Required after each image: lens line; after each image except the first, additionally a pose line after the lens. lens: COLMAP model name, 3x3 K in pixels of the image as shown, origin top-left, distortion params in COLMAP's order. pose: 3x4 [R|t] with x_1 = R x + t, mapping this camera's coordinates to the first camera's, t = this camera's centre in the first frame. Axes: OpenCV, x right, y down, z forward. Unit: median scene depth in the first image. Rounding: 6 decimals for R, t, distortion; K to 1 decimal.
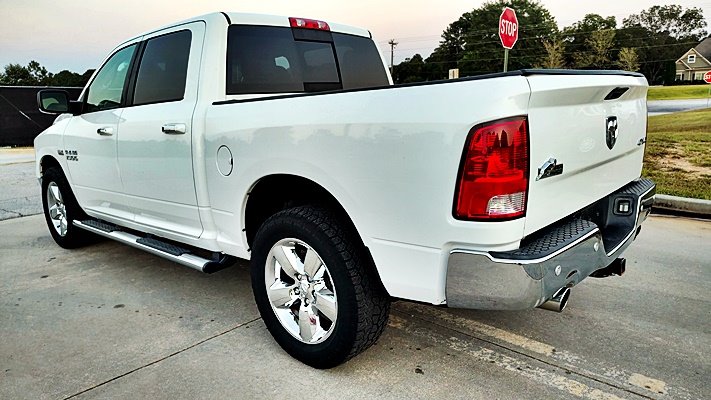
lens RADIAL K [[485.8, 0, 344.6], [0, 485.8, 199.8], [0, 0, 1]] dist [-0.003981, -0.002057]
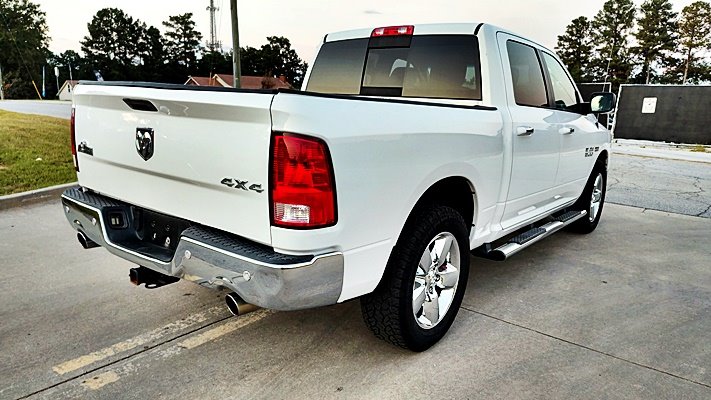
lens RADIAL K [[488.5, 0, 353.8], [0, 488.5, 202.1], [0, 0, 1]] dist [0.003725, -0.000702]
pose [[0.088885, 0.248884, -0.964446, 1.281409], [-0.236575, 0.945846, 0.222281, -0.279542], [0.967539, 0.208406, 0.142951, 1.041180]]
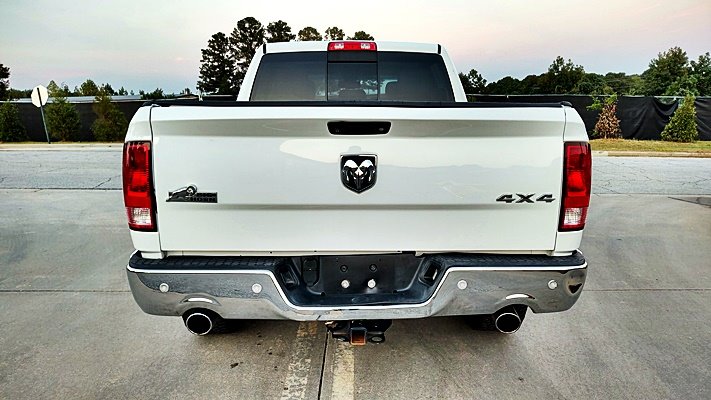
lens RADIAL K [[486.6, 0, 355.5], [0, 486.6, 200.0], [0, 0, 1]] dist [0.011462, -0.007341]
pose [[0.695768, 0.159311, -0.700377, 0.918223], [-0.166744, 0.984279, 0.058242, -0.111102], [0.698644, 0.076261, 0.711393, 0.322607]]
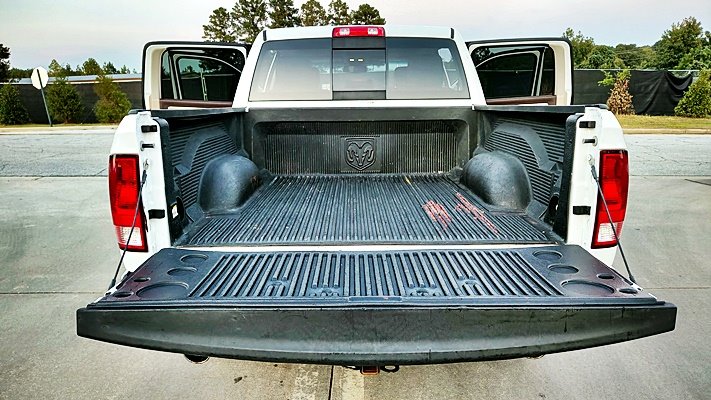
lens RADIAL K [[488.5, 0, 353.8], [0, 488.5, 202.1], [0, 0, 1]] dist [0.003725, -0.000702]
pose [[0.687185, 0.189930, -0.701215, 0.858916], [-0.157894, 0.981194, 0.111029, -0.156396], [0.709116, 0.034420, 0.704251, 0.361657]]
